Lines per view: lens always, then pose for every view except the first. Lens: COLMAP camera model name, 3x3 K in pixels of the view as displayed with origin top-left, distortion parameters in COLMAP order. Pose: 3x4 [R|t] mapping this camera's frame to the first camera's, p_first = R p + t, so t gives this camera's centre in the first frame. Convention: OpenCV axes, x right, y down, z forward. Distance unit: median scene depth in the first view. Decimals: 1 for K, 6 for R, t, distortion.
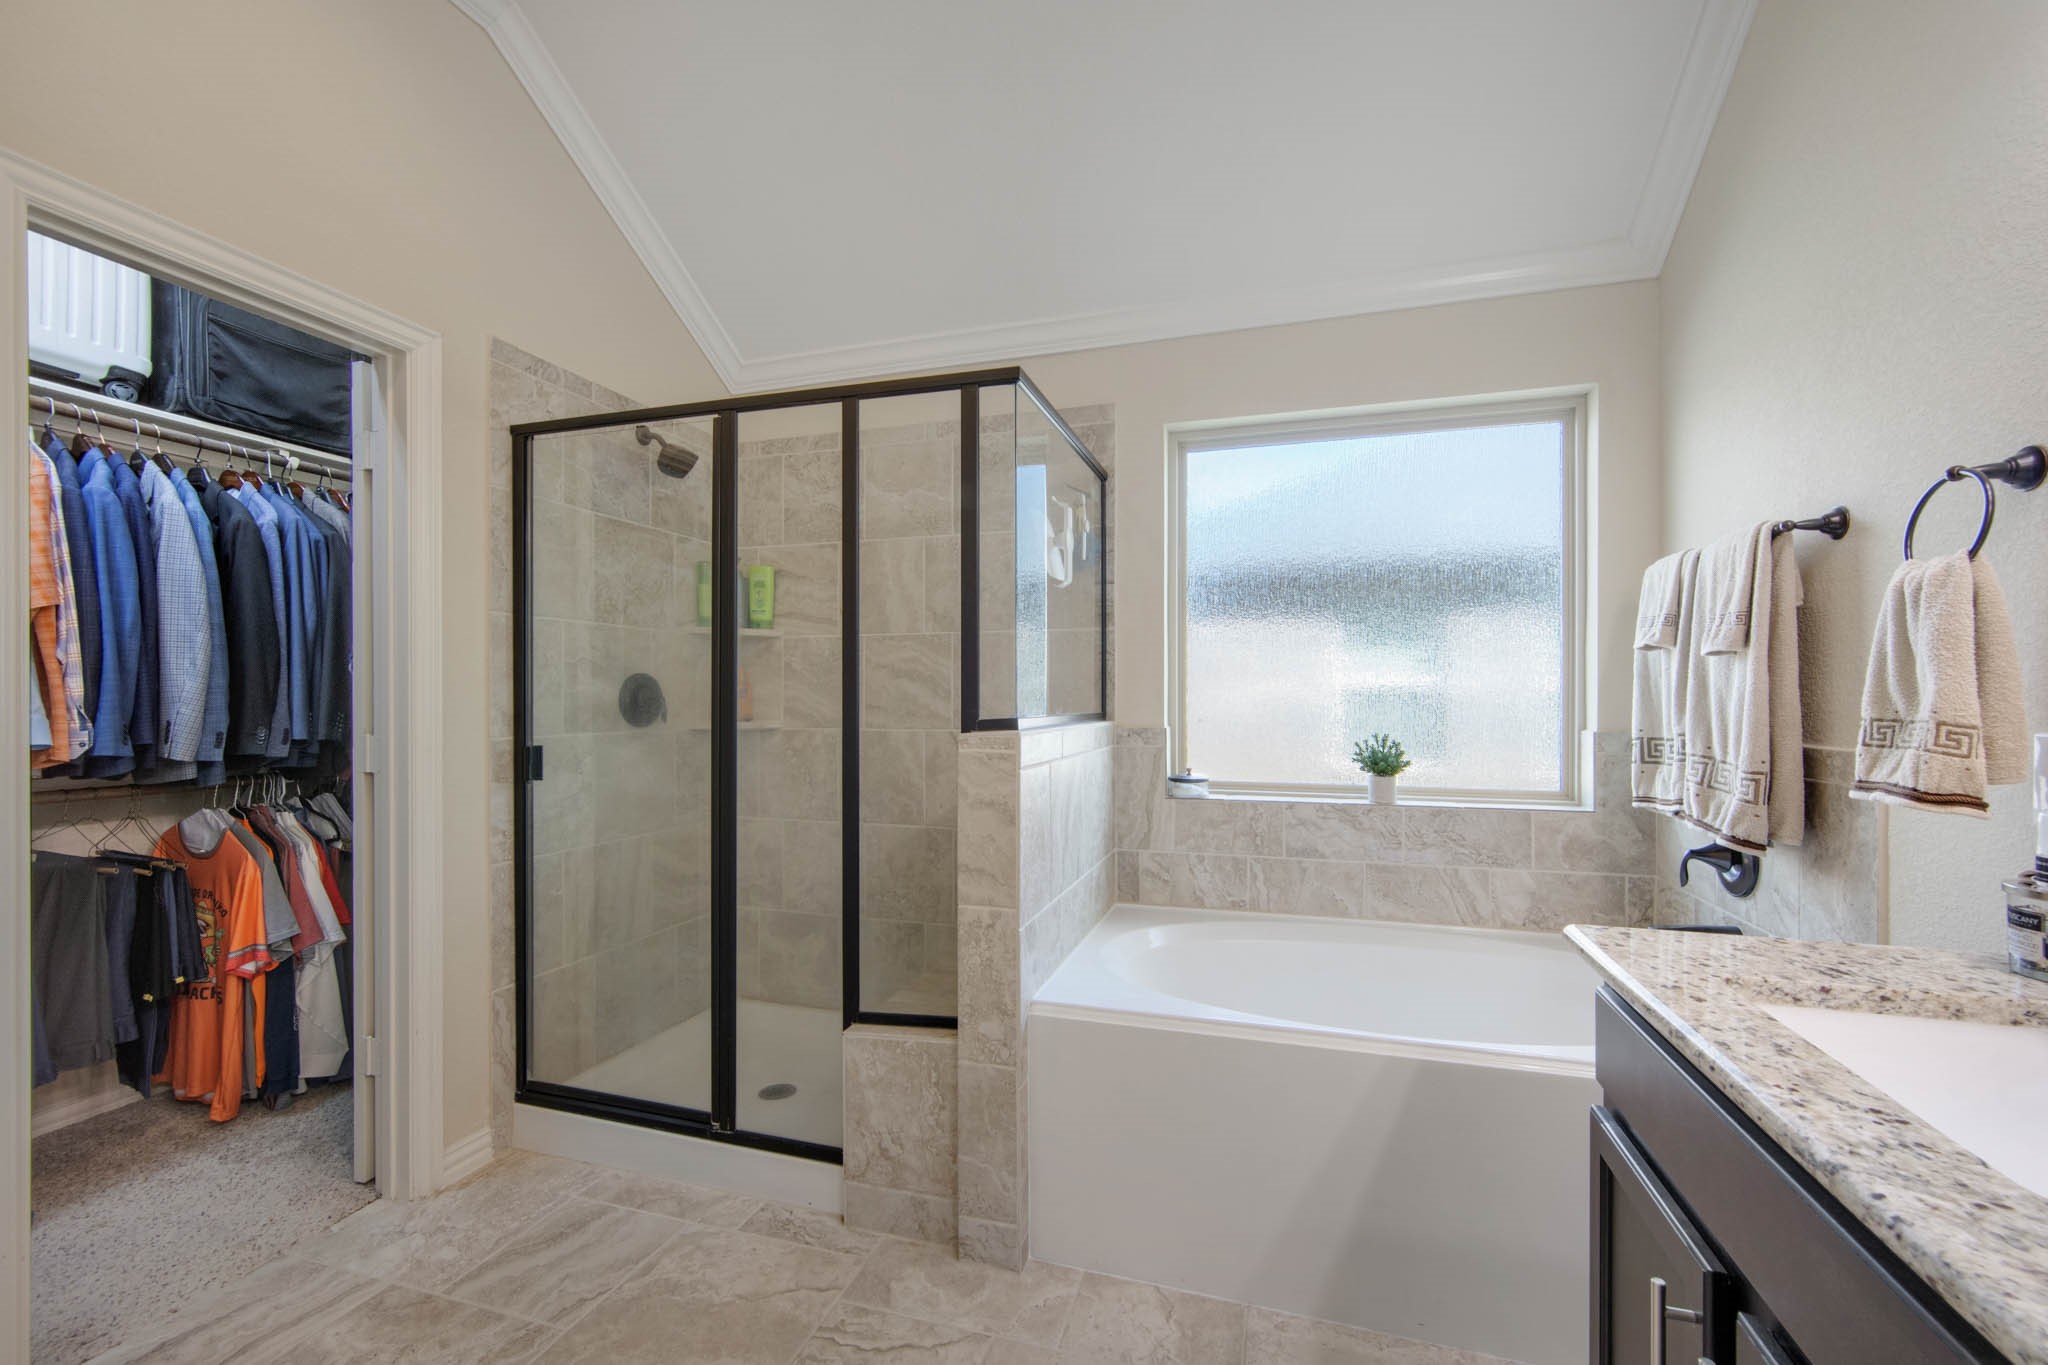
lens RADIAL K [[841.6, 0, 1047.1], [0, 841.6, 714.8], [0, 0, 1]] dist [-0.001830, 0.000038]
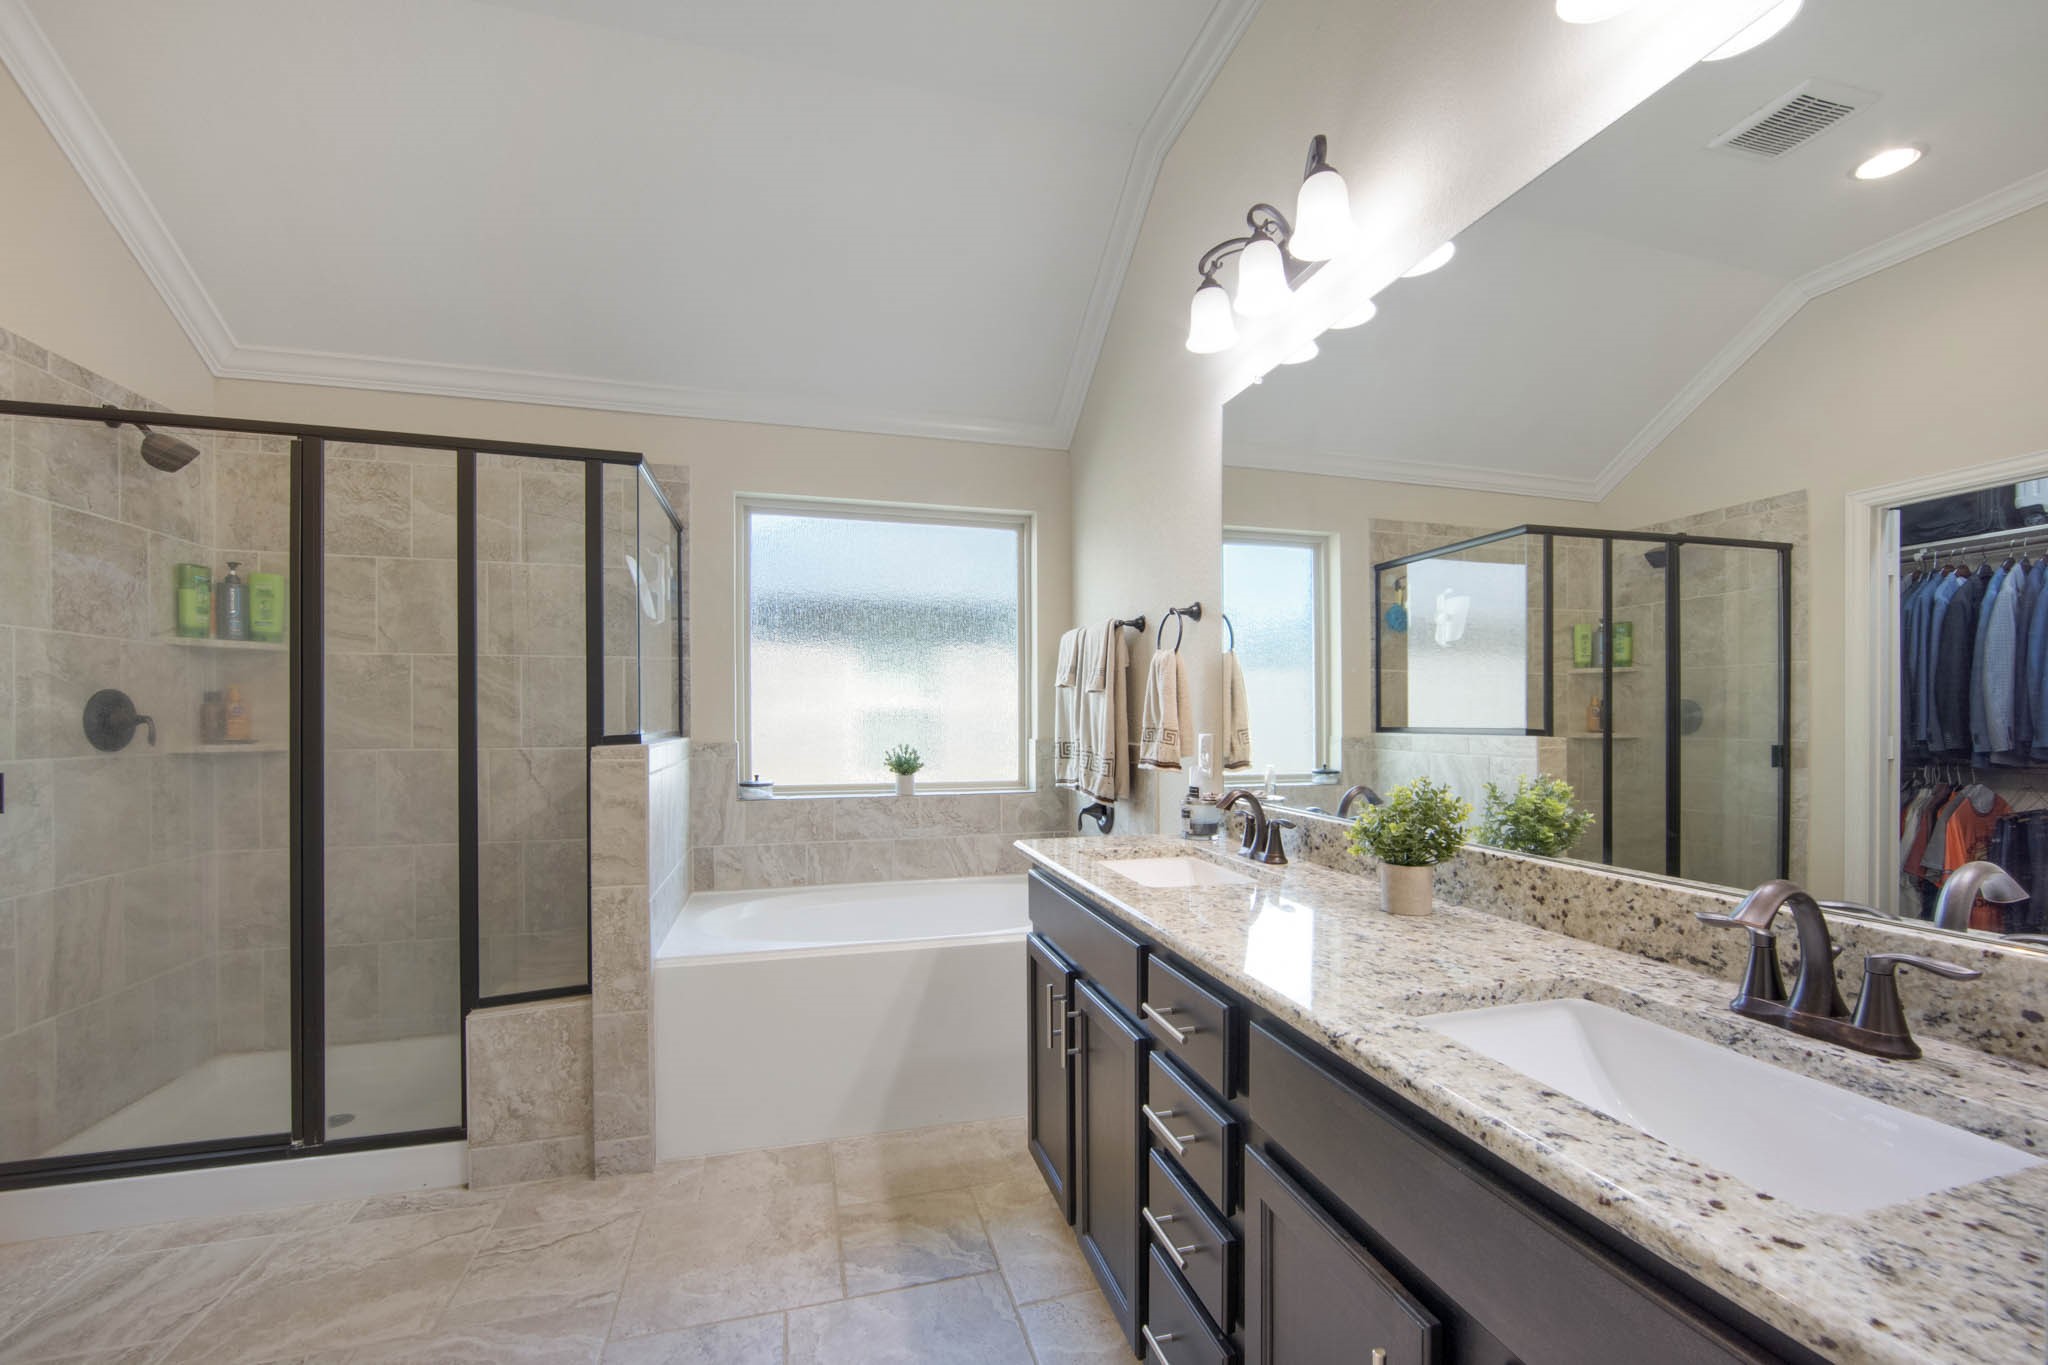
lens RADIAL K [[841.6, 0, 1047.1], [0, 841.6, 714.8], [0, 0, 1]] dist [-0.001830, 0.000038]
pose [[0.838375, 0.001410, 0.545092, -0.200878], [0.011188, 0.999741, -0.019794, 0.006770], [-0.544979, 0.022694, 0.838143, -0.357335]]
